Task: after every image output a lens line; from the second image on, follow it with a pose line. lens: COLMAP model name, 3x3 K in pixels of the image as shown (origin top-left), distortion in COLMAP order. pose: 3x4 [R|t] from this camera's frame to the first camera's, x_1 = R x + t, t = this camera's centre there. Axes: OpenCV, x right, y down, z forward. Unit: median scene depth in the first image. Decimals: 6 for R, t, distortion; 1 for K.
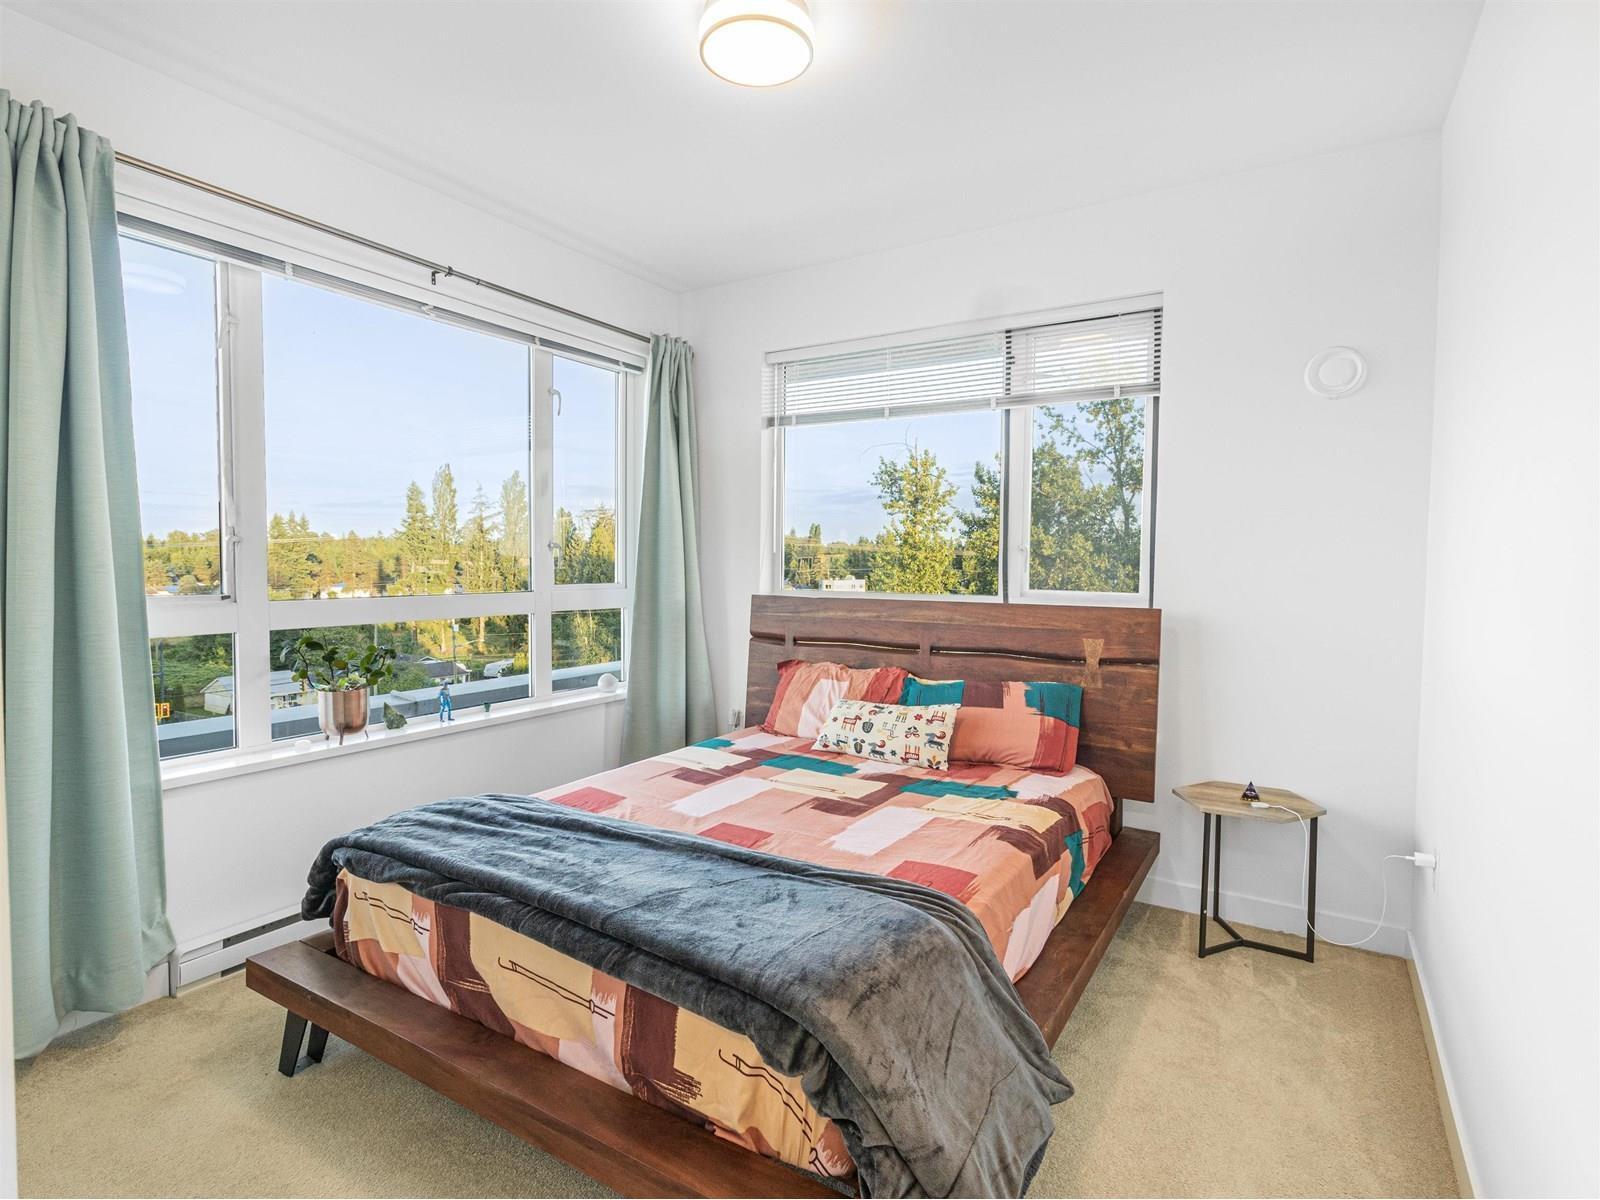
lens RADIAL K [[846.0, 0, 793.3], [0, 846.0, 591.4], [0, 0, 1]] dist [-0.003232, 0.000776]
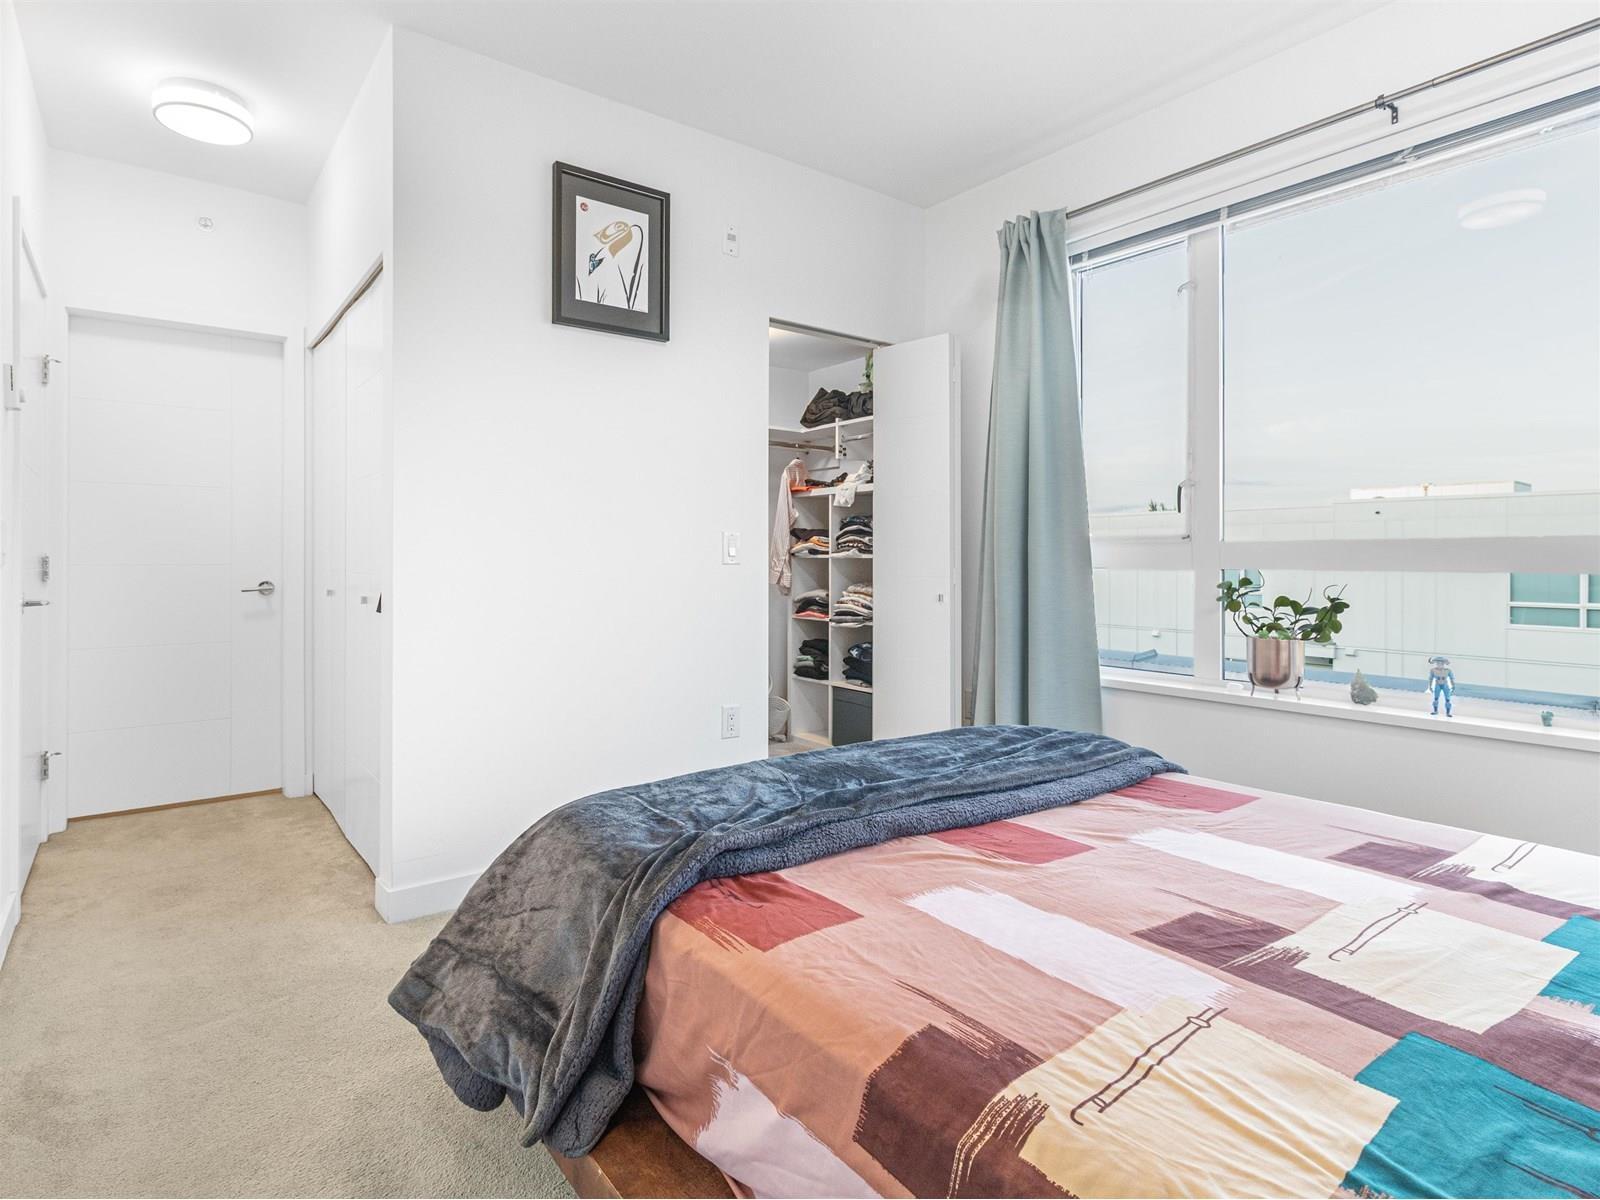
lens RADIAL K [[846.0, 0, 793.3], [0, 846.0, 591.4], [0, 0, 1]] dist [-0.003232, 0.000776]
pose [[-0.349914, 0.028570, -0.936346, 0.495017], [-0.033951, 0.998491, 0.043154, 0.041075], [0.936166, 0.046891, -0.348417, 0.802400]]
